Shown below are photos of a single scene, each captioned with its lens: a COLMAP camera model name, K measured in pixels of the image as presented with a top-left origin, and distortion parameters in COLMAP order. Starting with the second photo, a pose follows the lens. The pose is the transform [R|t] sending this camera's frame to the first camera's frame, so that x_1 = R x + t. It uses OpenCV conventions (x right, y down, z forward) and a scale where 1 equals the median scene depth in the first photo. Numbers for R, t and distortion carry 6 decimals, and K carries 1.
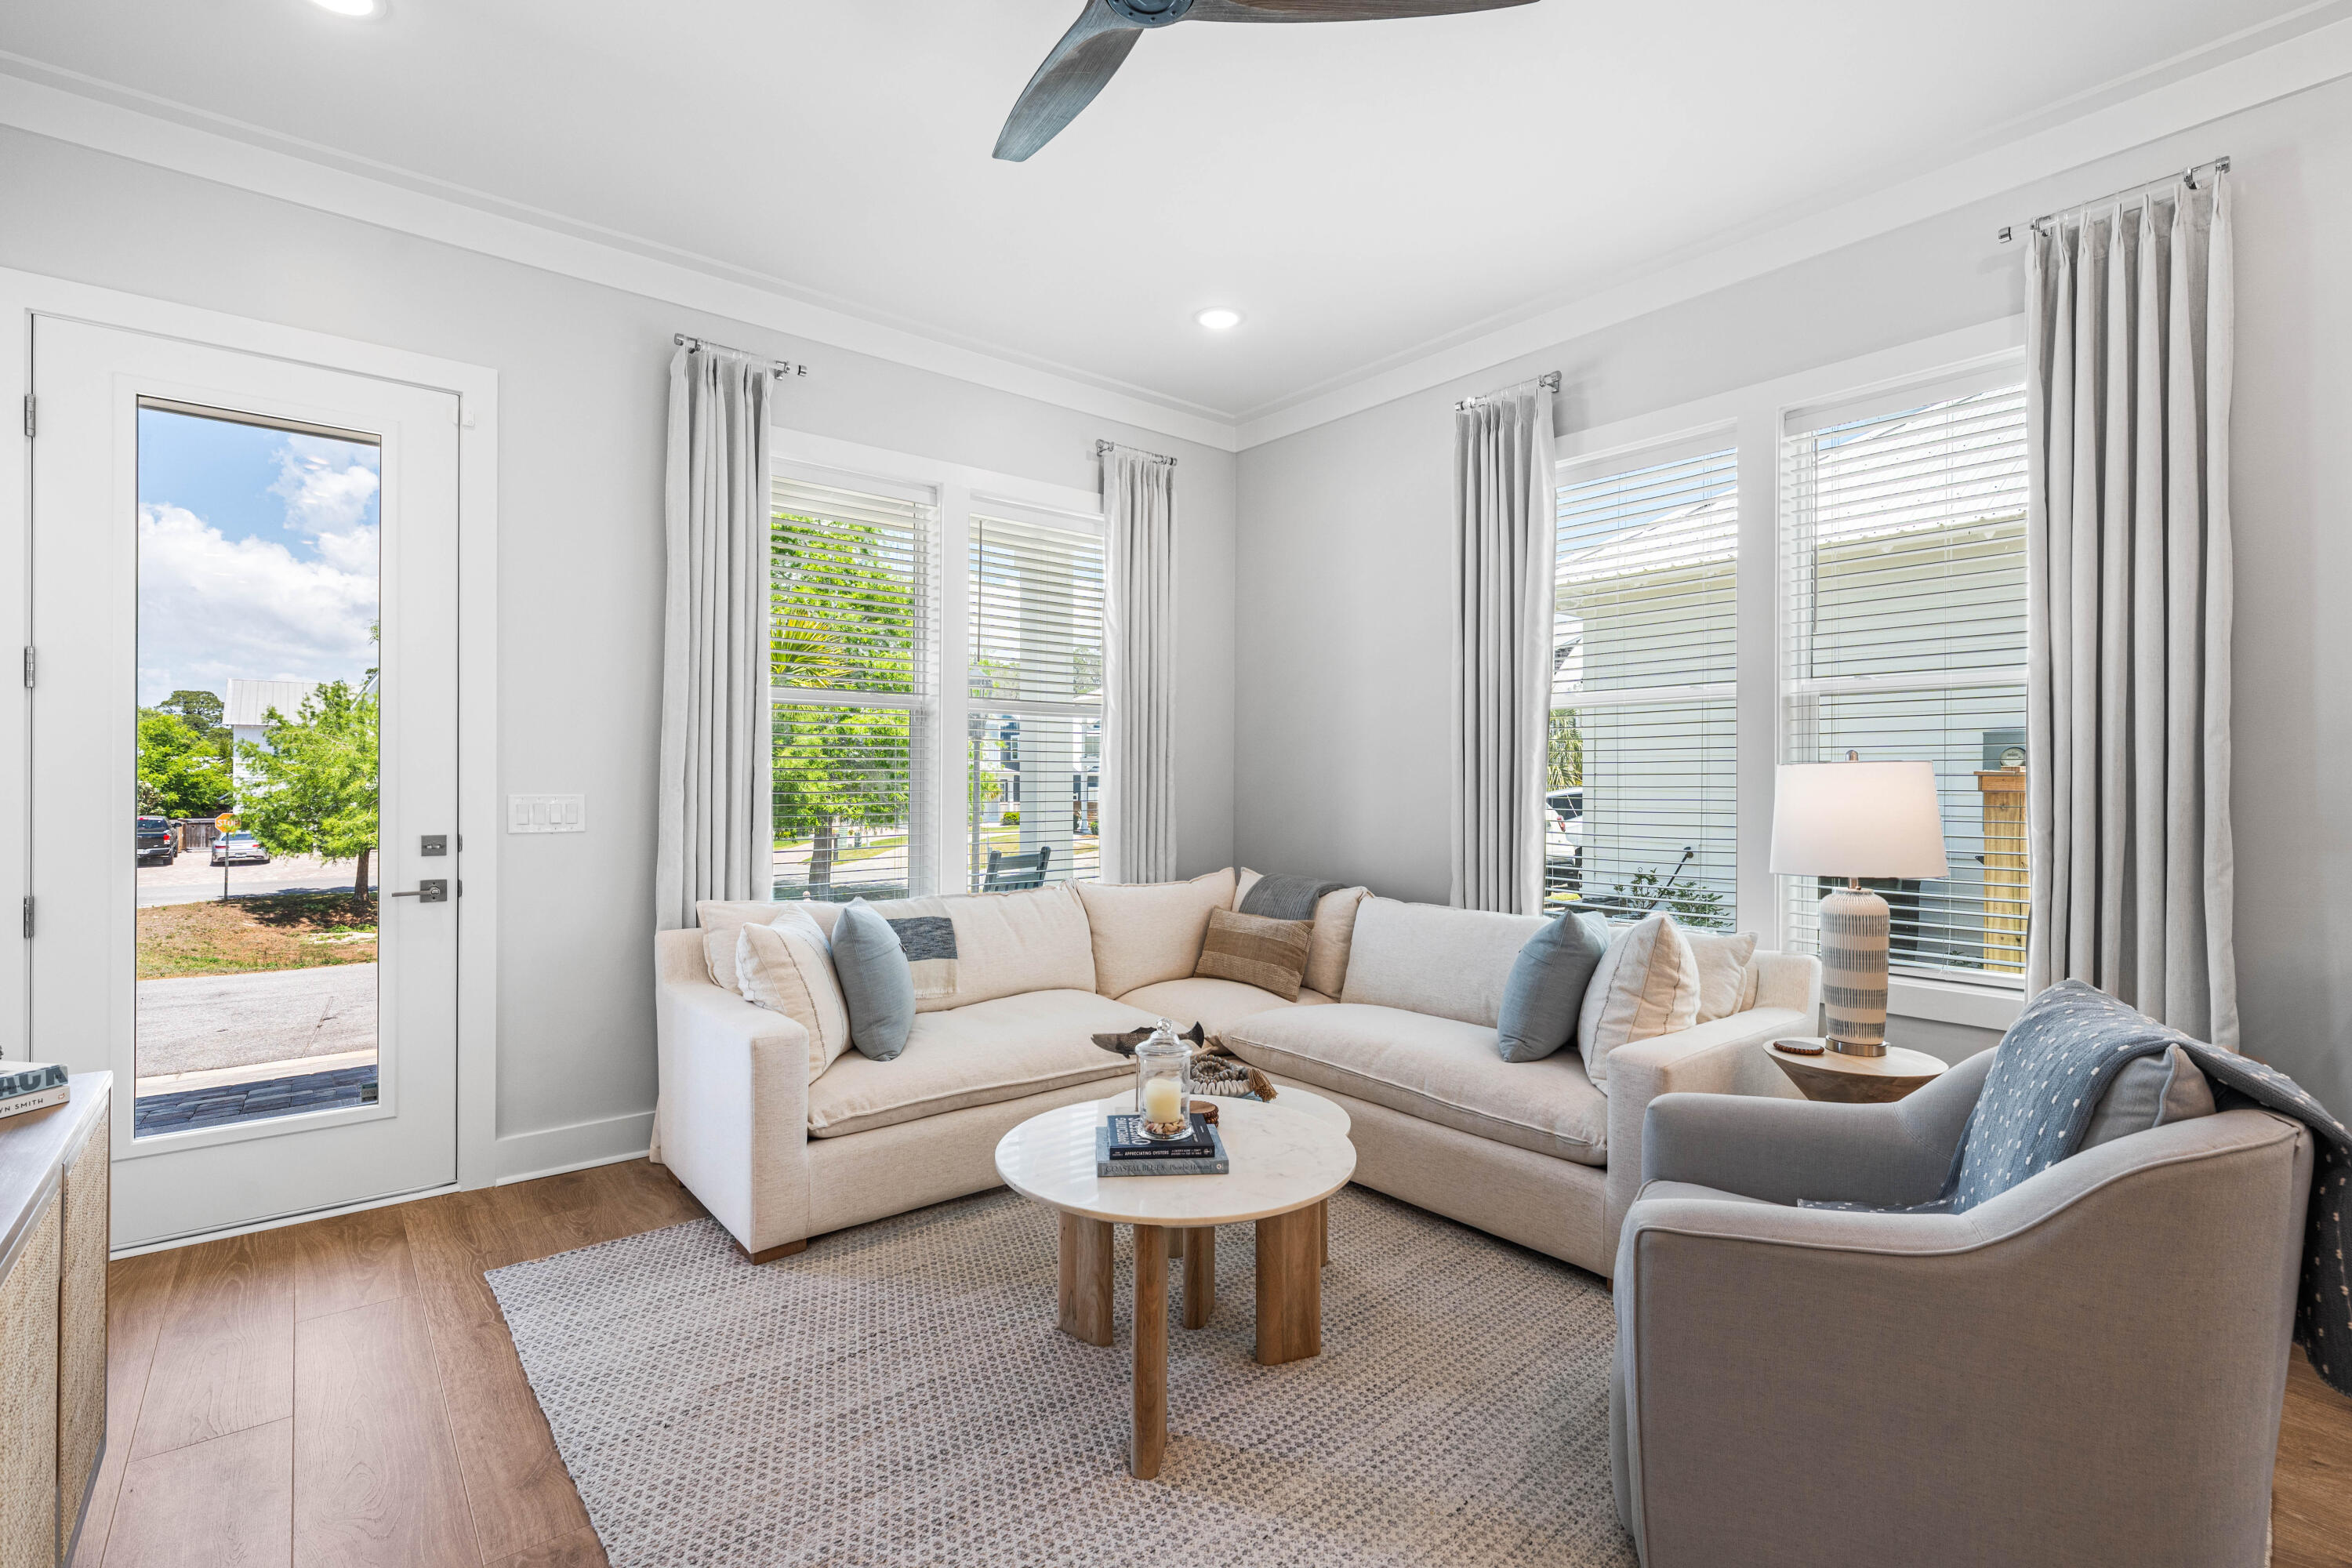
lens RADIAL K [[1046.9, 0, 1182.4], [0, 1046.9, 799.3], [0, 0, 1]] dist [-0.004048, -0.000822]
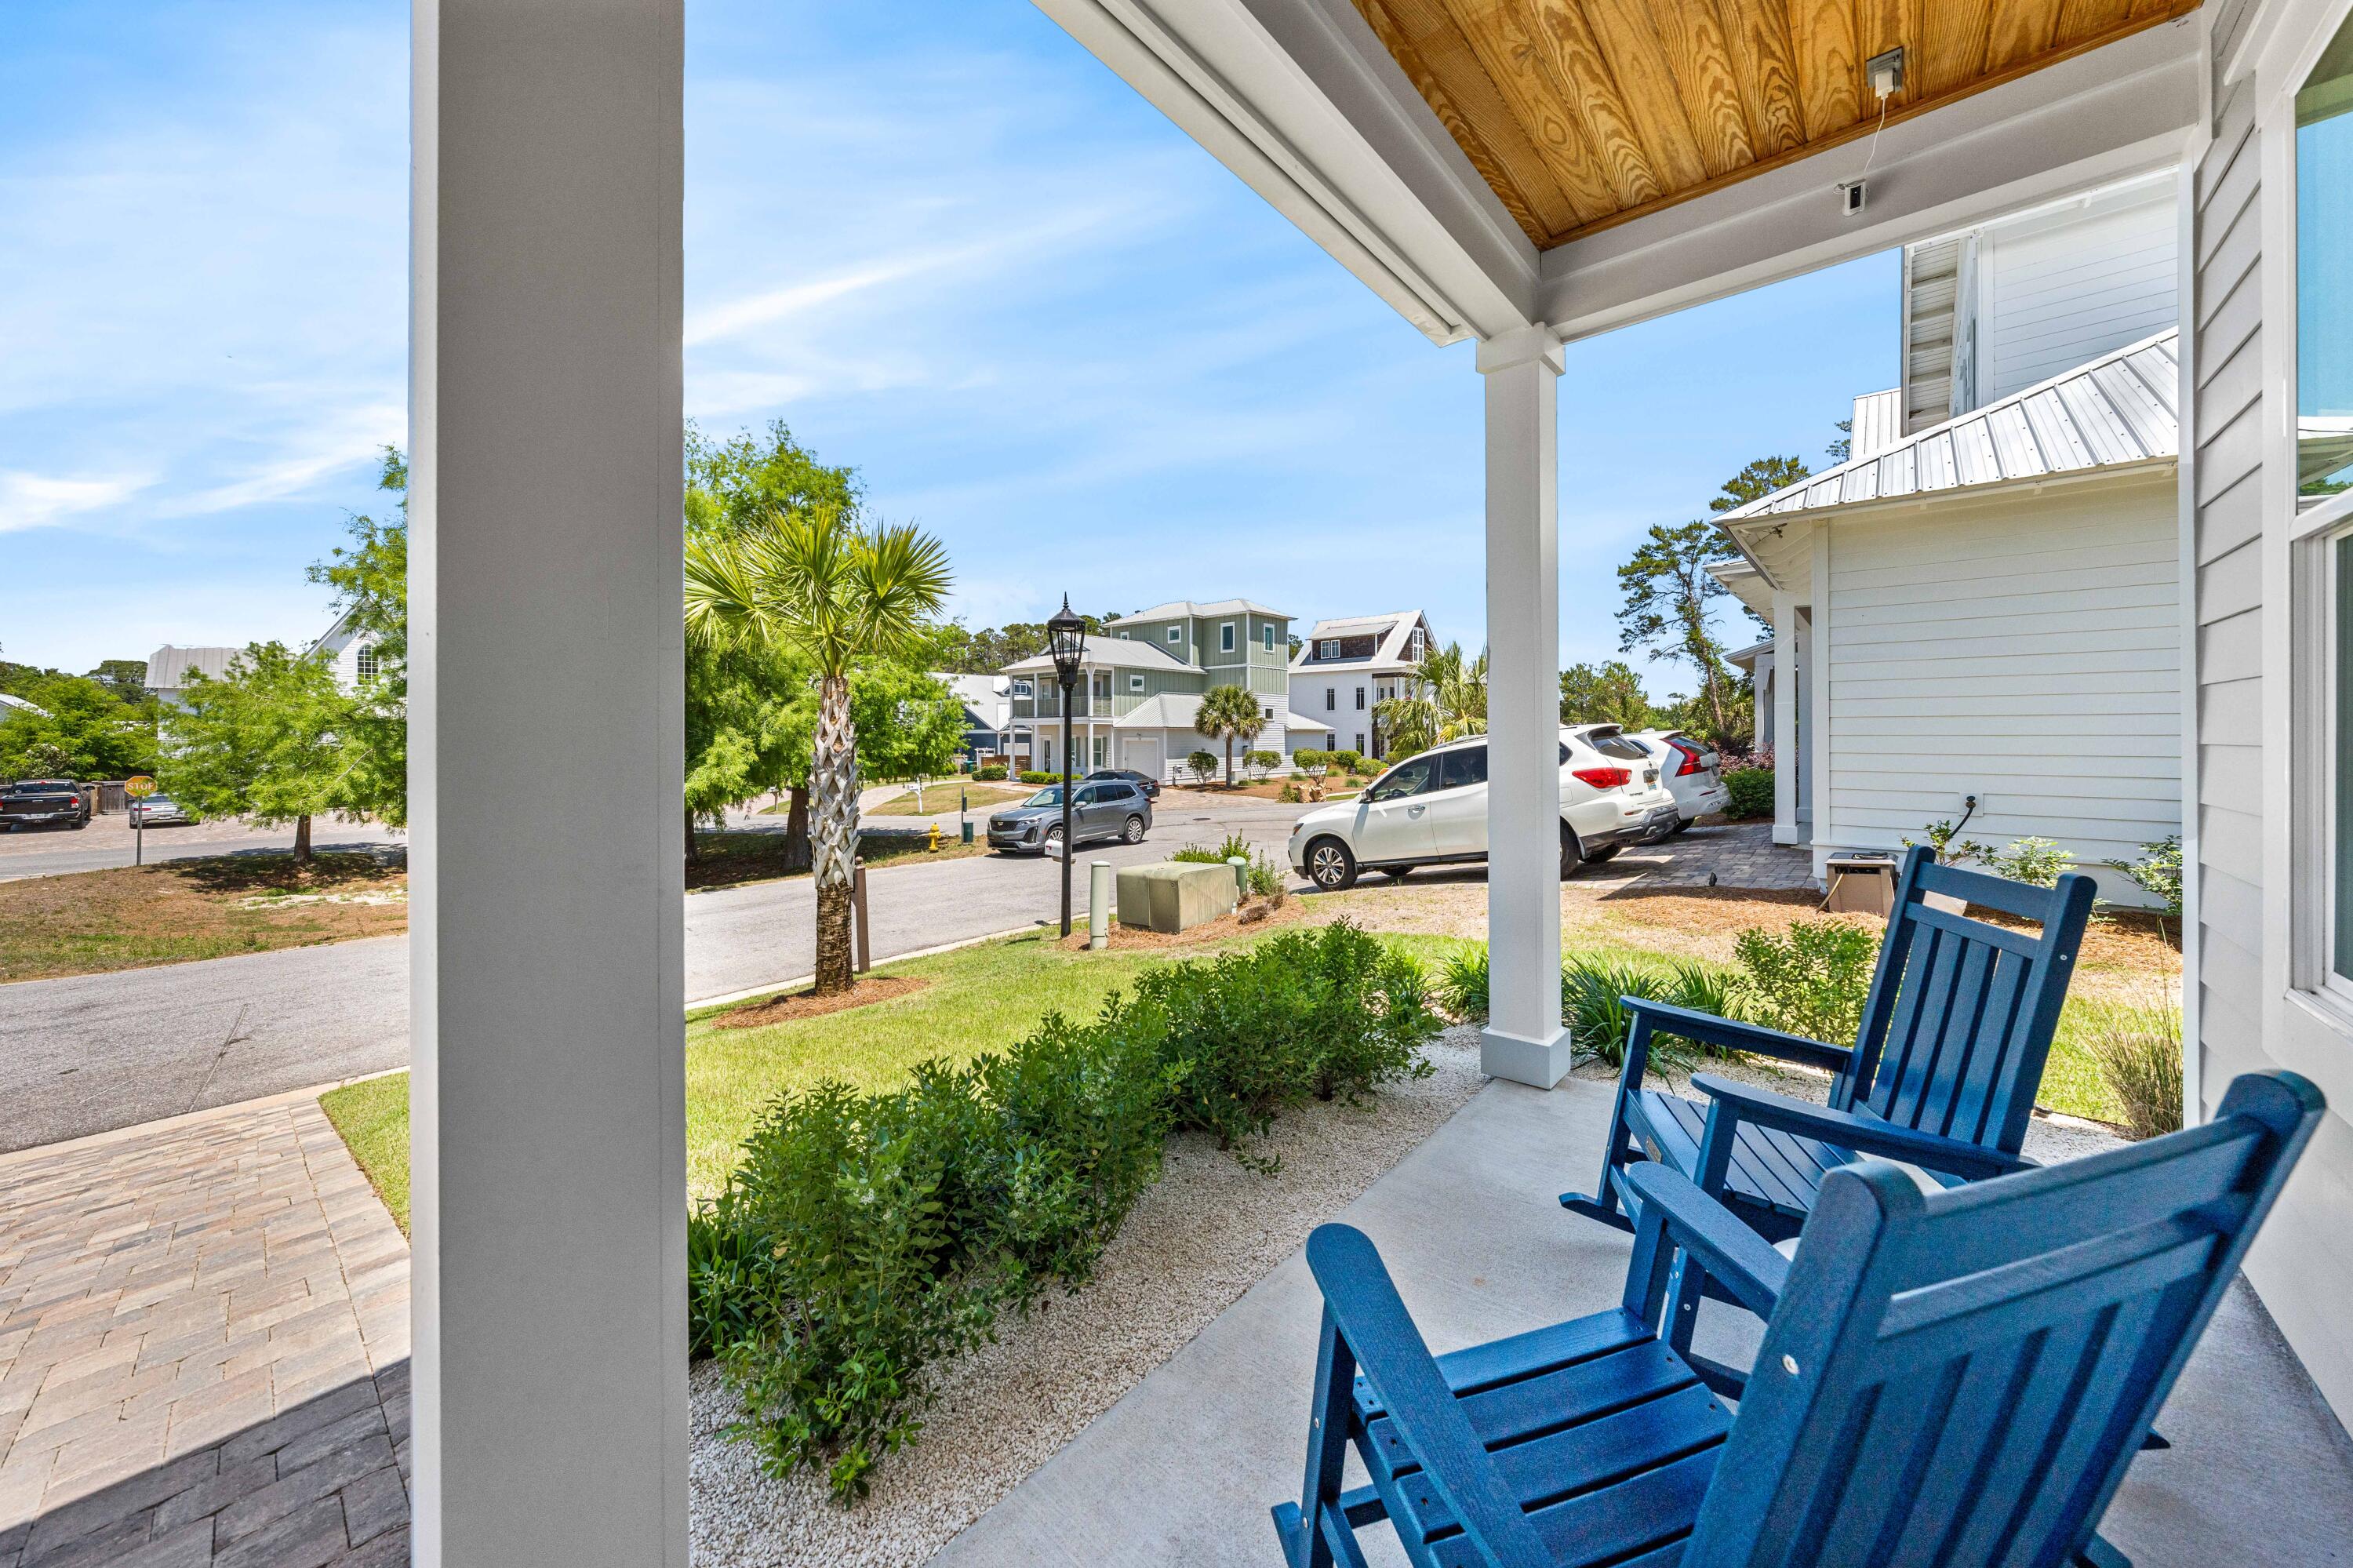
lens RADIAL K [[820.4, 0, 1176.5], [0, 820.4, 749.1], [0, 0, 1]] dist [0.003445, 0.000374]
pose [[0.989476, -0.009072, 0.144415, -0.076599], [0.009612, 0.999949, -0.003044, -0.000350], [-0.144380, 0.004400, 0.989513, 0.104785]]
